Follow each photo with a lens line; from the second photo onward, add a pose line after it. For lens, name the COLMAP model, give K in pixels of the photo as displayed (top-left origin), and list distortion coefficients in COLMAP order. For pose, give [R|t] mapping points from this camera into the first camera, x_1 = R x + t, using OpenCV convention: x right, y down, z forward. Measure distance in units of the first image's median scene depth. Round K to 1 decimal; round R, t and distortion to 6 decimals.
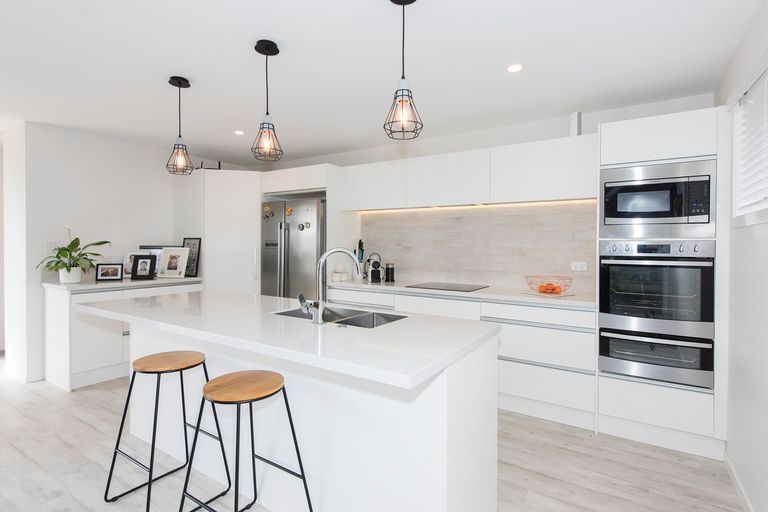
lens RADIAL K [[387.3, 0, 380.7], [0, 387.3, 250.0], [0, 0, 1]] dist [-0.005592, -0.000292]
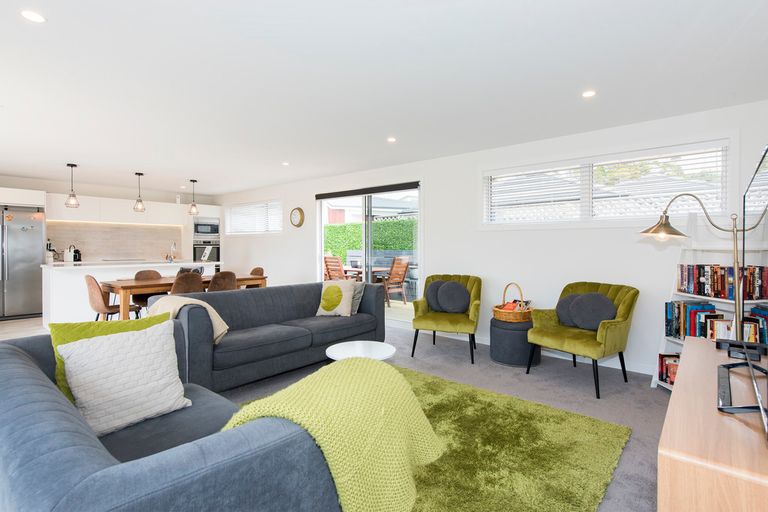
lens RADIAL K [[387.2, 0, 384.6], [0, 387.2, 251.5], [0, 0, 1]] dist [0.002148, 0.000250]
pose [[0.132144, -0.018436, 0.991059, -2.327105], [0.014805, 0.999752, 0.016624, 0.043061], [-0.991120, 0.012476, 0.132384, -0.976006]]
